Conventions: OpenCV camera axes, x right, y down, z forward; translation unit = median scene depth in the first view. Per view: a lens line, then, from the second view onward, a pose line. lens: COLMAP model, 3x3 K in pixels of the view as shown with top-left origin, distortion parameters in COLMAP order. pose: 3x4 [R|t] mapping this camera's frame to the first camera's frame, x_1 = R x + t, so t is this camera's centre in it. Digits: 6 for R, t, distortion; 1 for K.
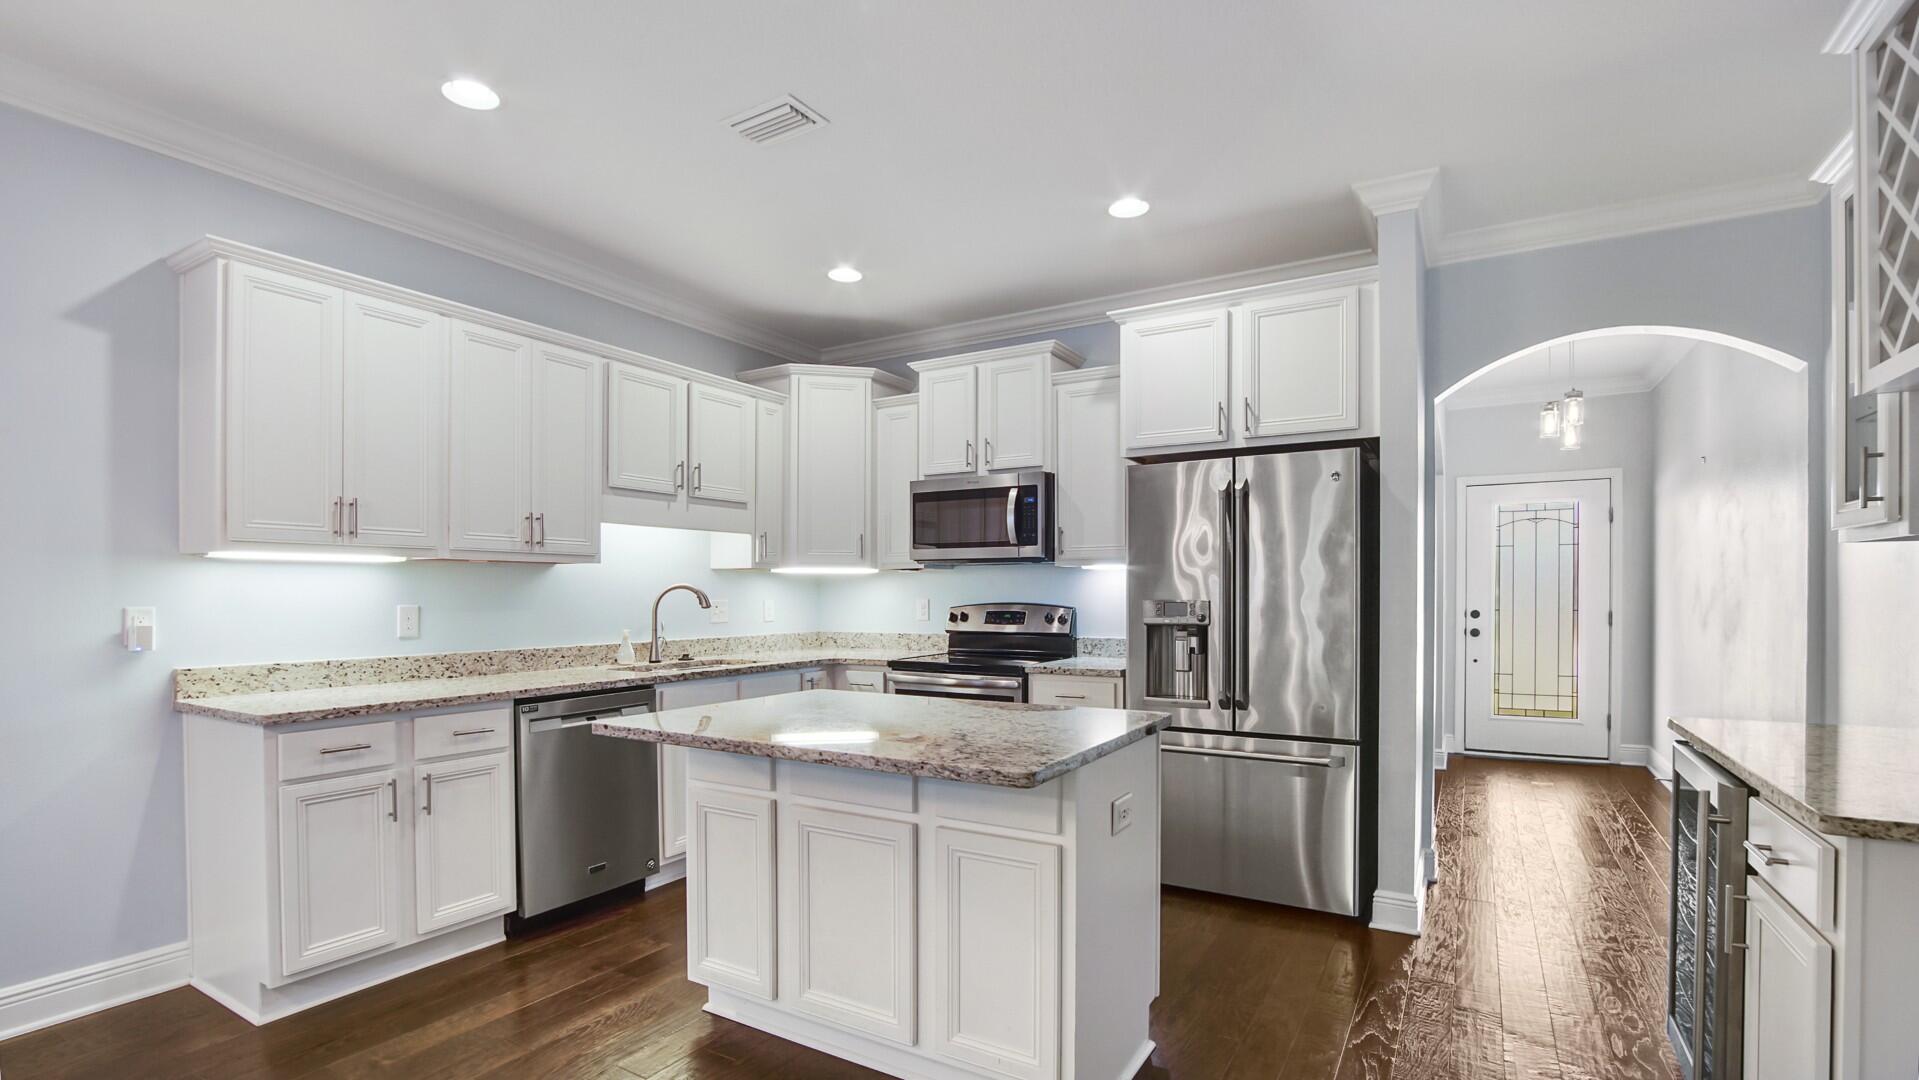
lens RADIAL K [[880.2, 0, 958.0], [0, 880.2, 601.9], [0, 0, 1]] dist [-0.000184, -0.000035]
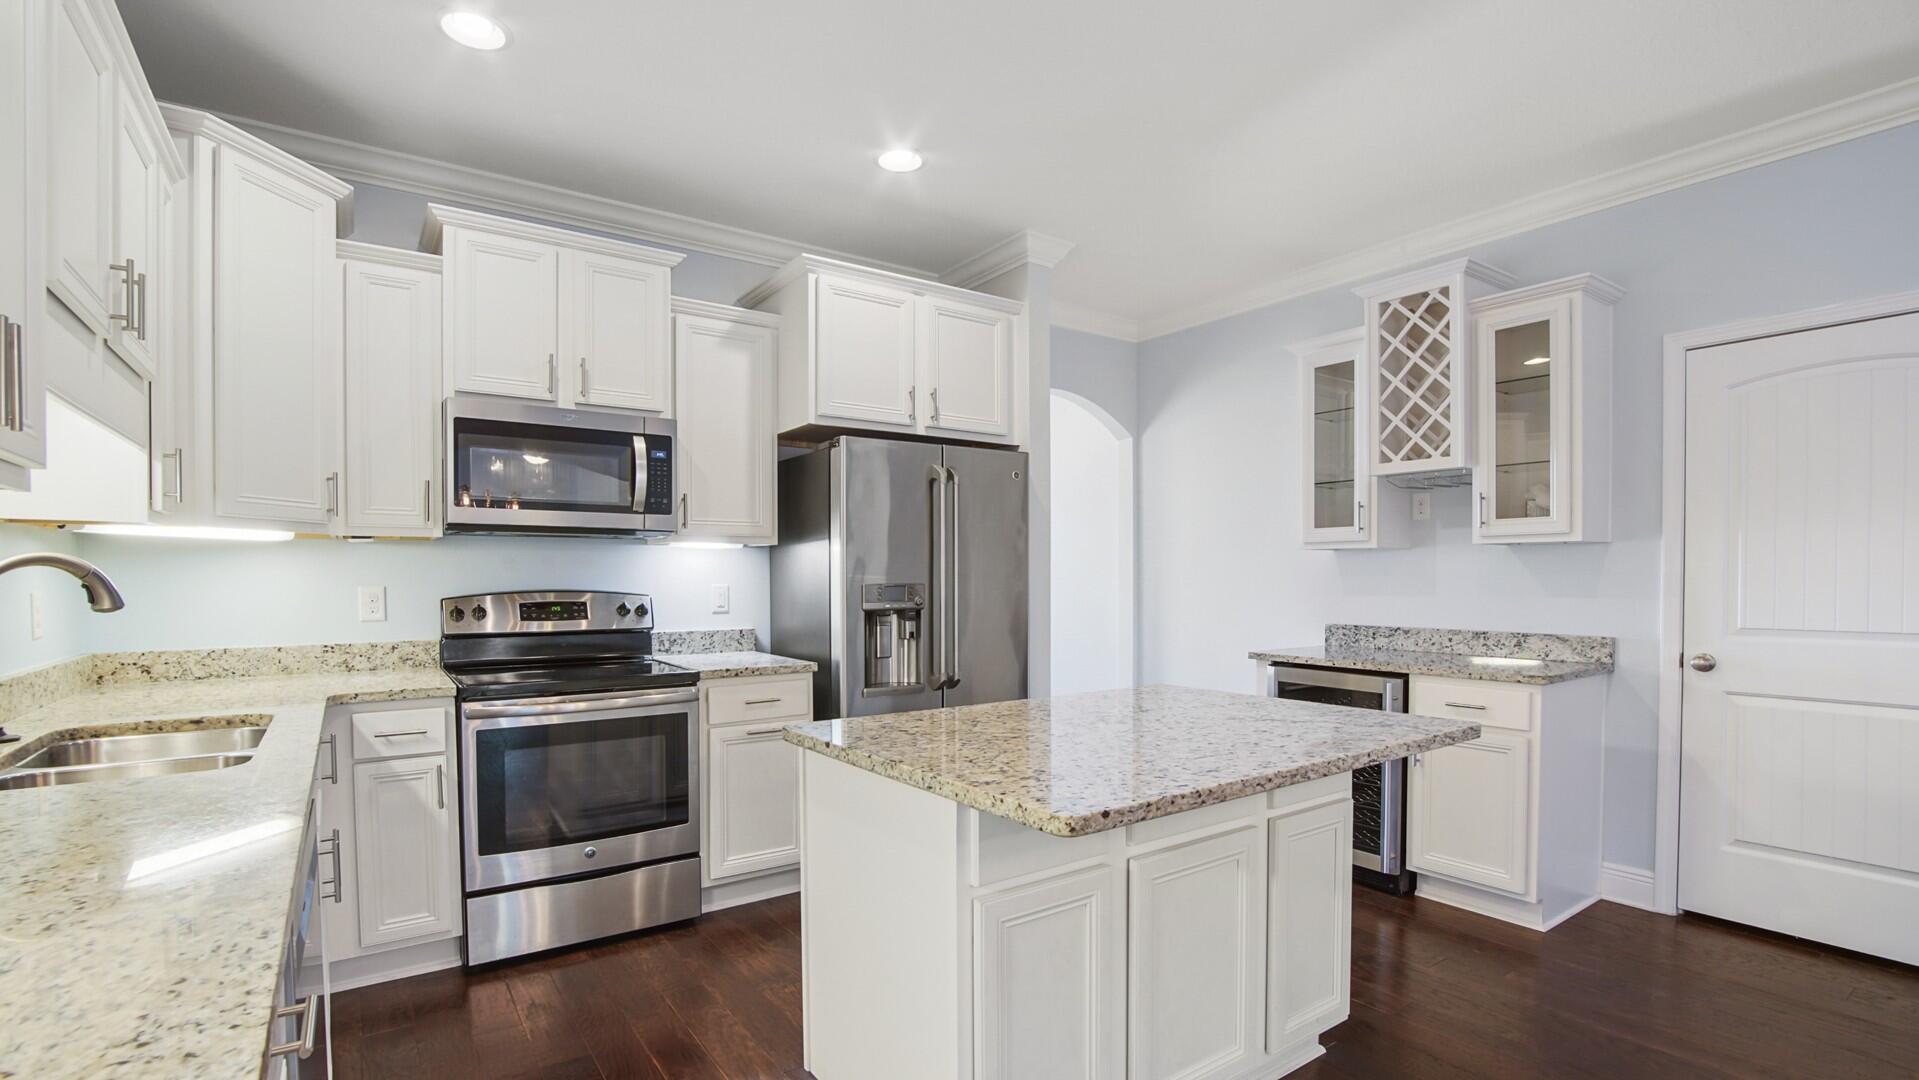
lens RADIAL K [[900.5, 0, 958.2], [0, 900.5, 586.9], [0, 0, 1]] dist [-0.000265, 0.000057]
pose [[0.428860, -0.008944, 0.903327, -0.479770], [0.008357, 0.999947, 0.005933, -0.003275], [-0.903332, 0.005004, 0.428912, 0.402324]]
